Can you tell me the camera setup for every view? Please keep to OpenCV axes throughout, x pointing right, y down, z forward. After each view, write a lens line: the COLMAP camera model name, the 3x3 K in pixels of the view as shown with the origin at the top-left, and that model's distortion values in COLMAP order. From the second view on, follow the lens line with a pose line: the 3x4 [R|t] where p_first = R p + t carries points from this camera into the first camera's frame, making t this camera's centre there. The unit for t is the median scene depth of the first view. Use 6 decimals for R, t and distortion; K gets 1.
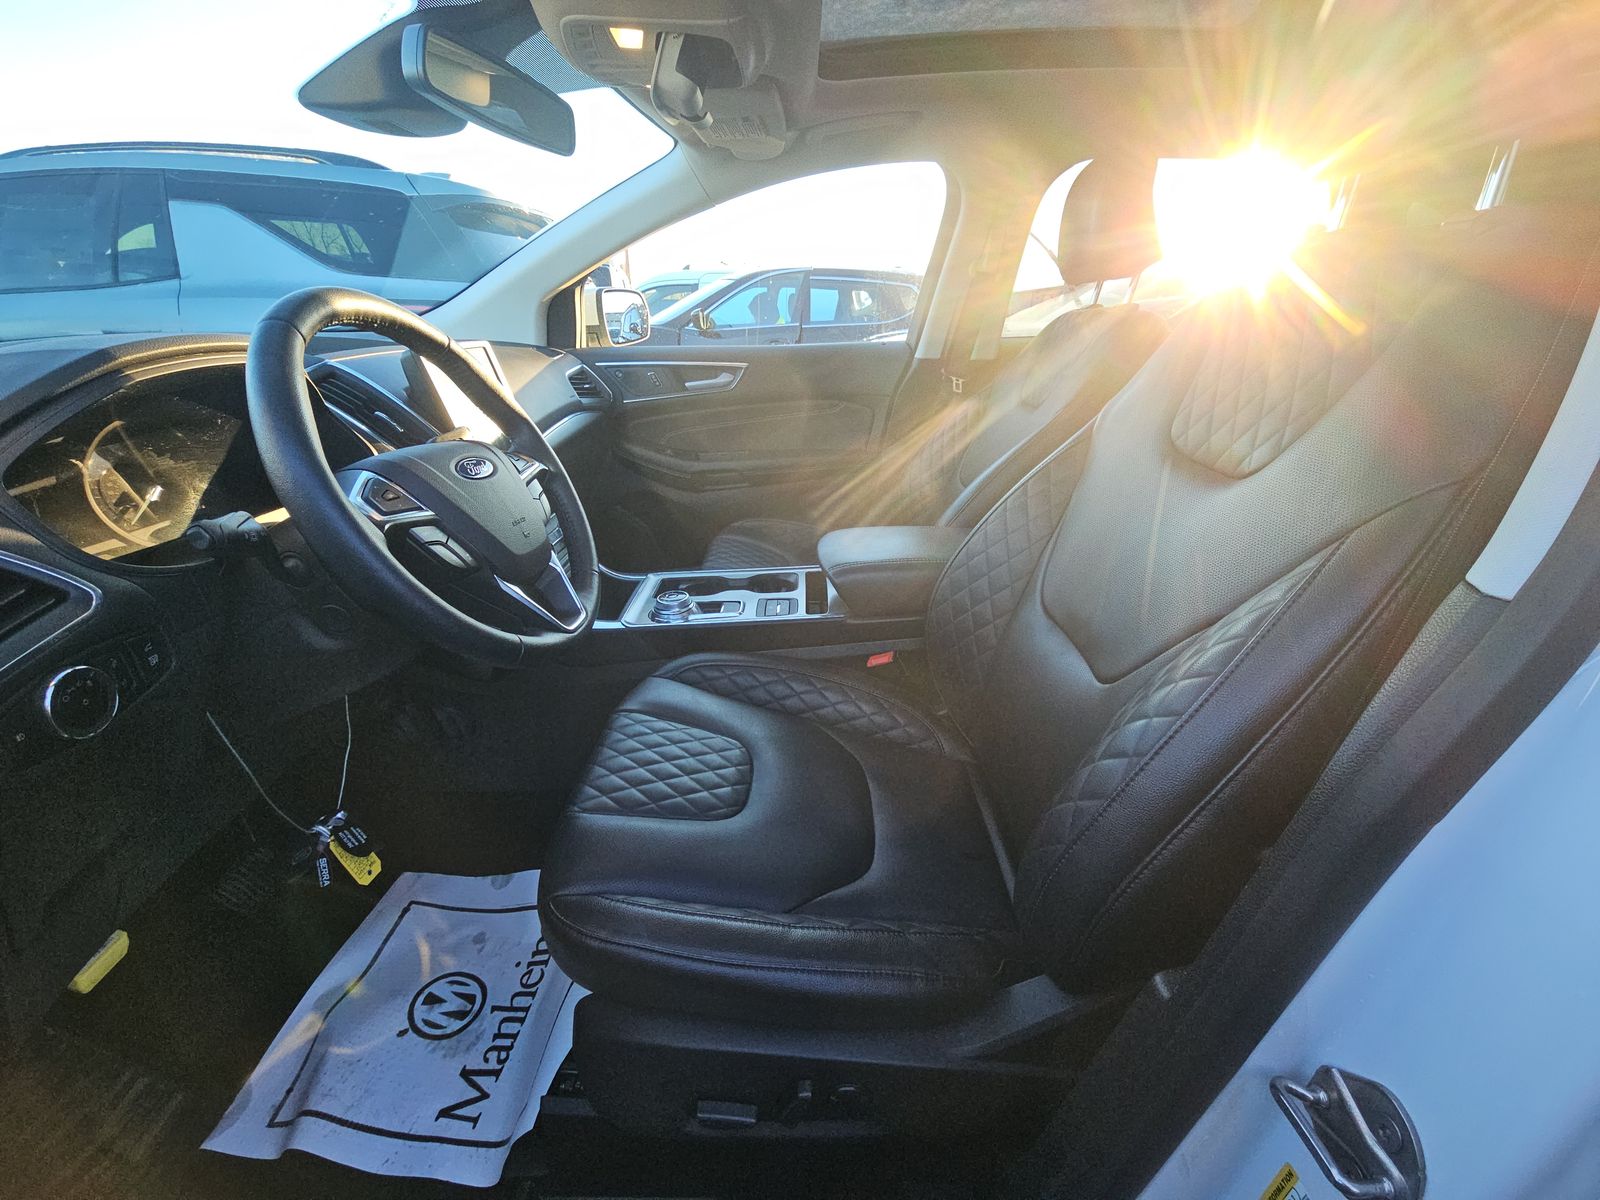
lens RADIAL K [[658.0, 0, 803.6], [0, 658.0, 615.8], [0, 0, 1]] dist [0.002099, 0.000117]
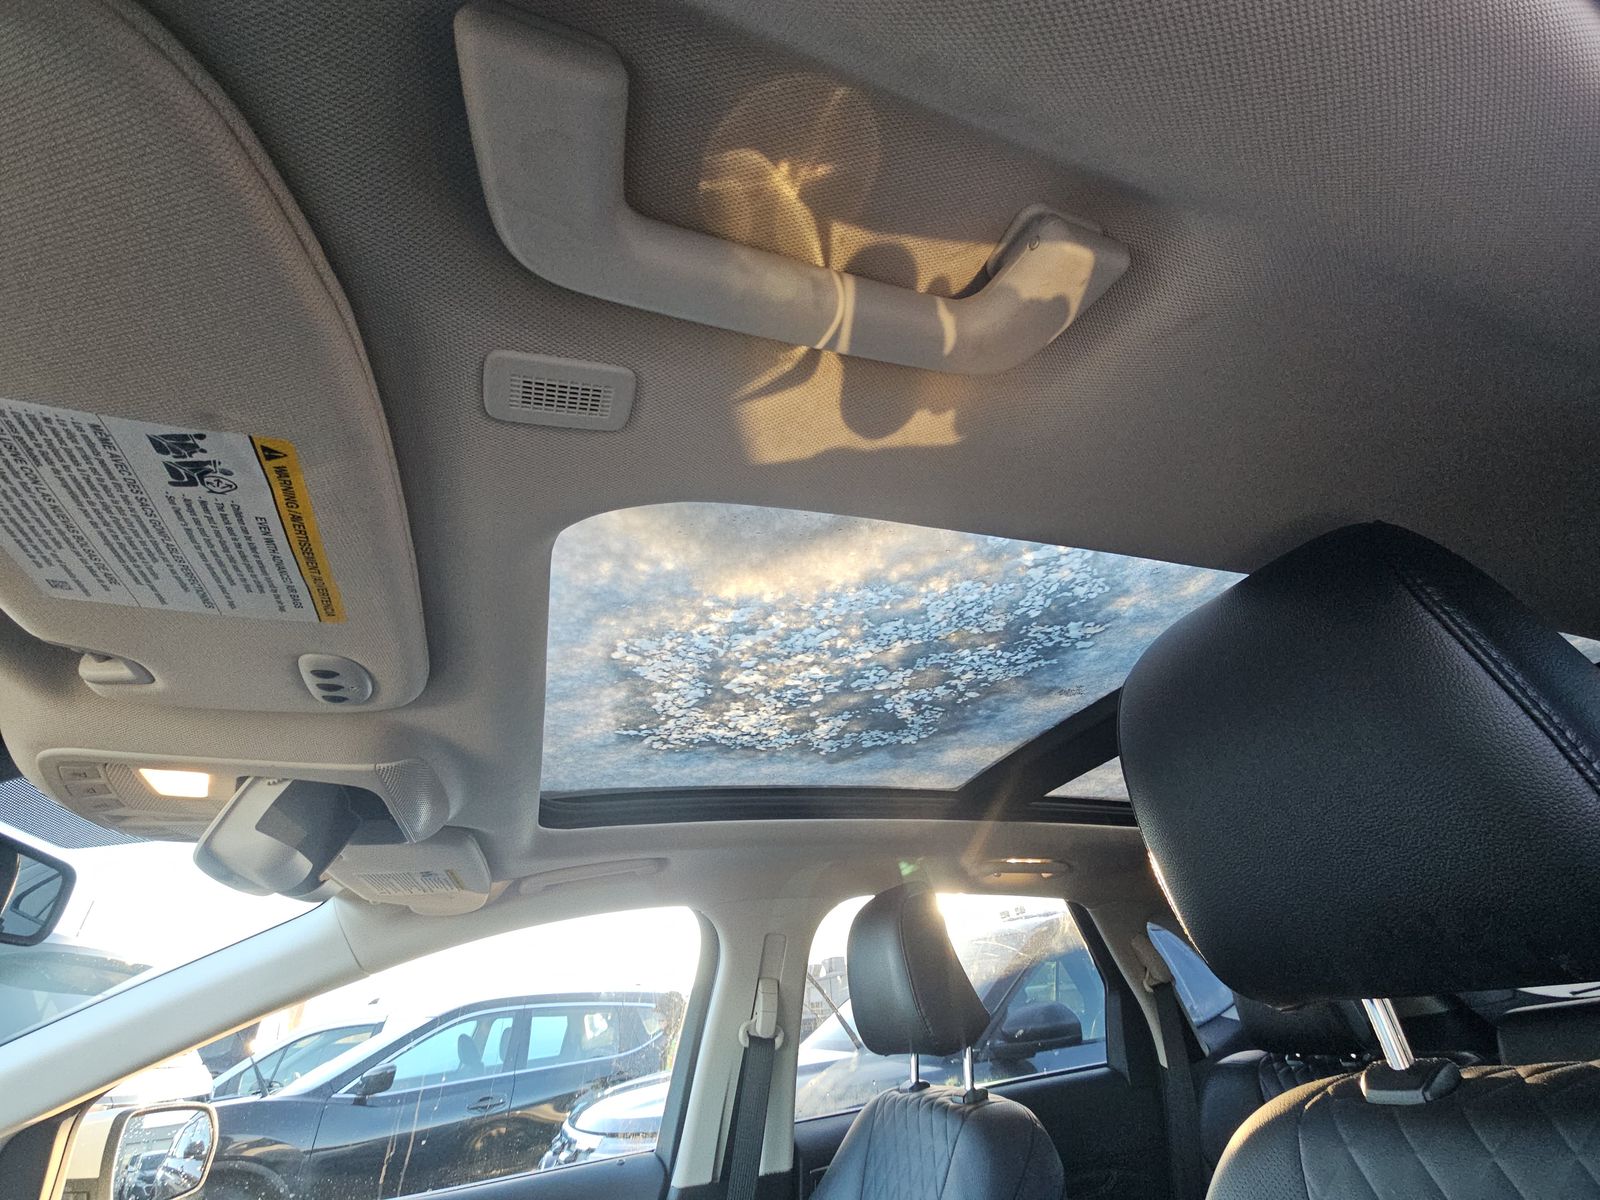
lens RADIAL K [[658.0, 0, 803.6], [0, 658.0, 615.8], [0, 0, 1]] dist [0.002099, 0.000117]
pose [[0.939274, 0.104898, 0.326742, 0.034017], [0.212311, 0.570408, -0.793448, -0.244917], [-0.269607, 0.814636, 0.513498, 0.277234]]
